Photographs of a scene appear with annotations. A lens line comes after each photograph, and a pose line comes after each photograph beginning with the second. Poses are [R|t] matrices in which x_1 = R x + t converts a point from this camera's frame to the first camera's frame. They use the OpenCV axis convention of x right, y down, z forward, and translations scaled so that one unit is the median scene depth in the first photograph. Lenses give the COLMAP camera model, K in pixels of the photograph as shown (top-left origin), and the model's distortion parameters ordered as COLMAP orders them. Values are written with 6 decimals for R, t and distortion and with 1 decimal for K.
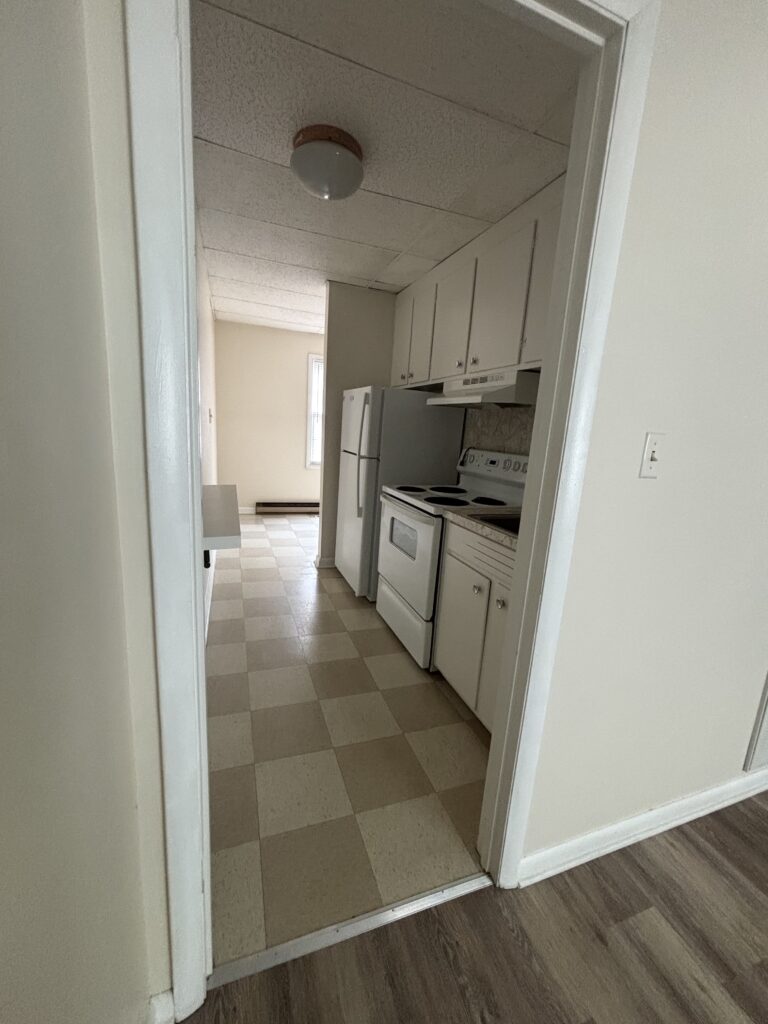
lens RADIAL K [[407.4, 0, 385.7], [0, 407.4, 505.9], [0, 0, 1]] dist [-0.001829, -0.000157]
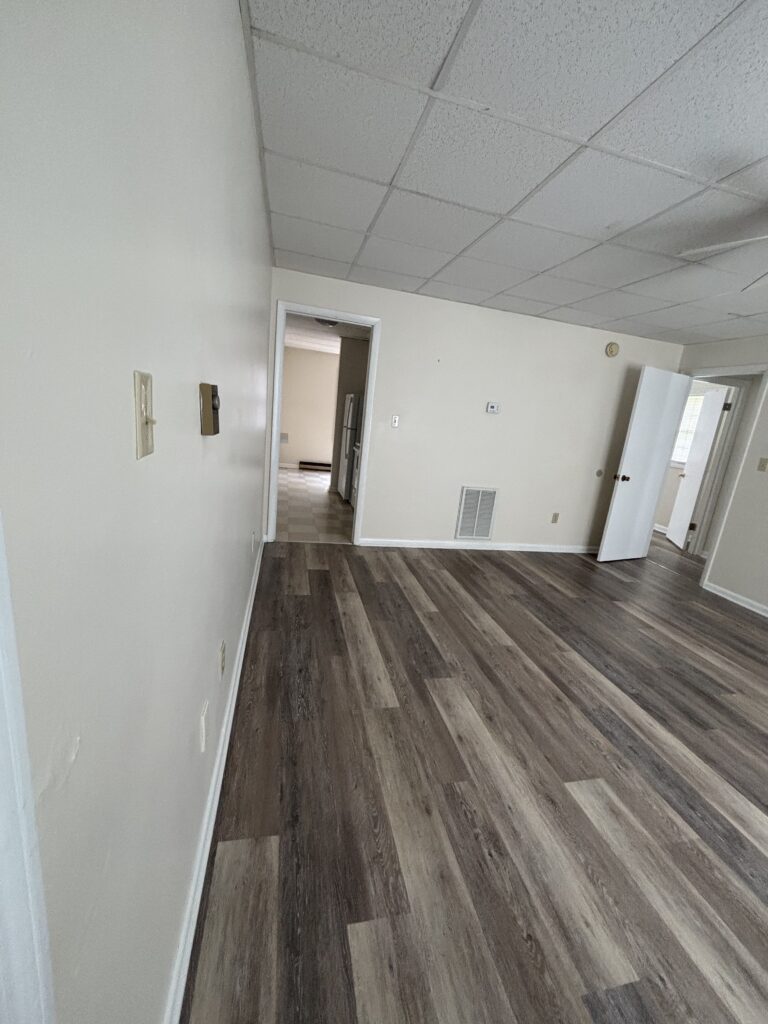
lens RADIAL K [[412.6, 0, 380.0], [0, 412.6, 514.9], [0, 0, 1]] dist [0.000491, -0.000097]
pose [[0.989131, 0.075788, -0.126001, 0.227005], [-0.072236, 0.996857, 0.032532, 0.135852], [0.128071, -0.023077, 0.991497, -0.605501]]
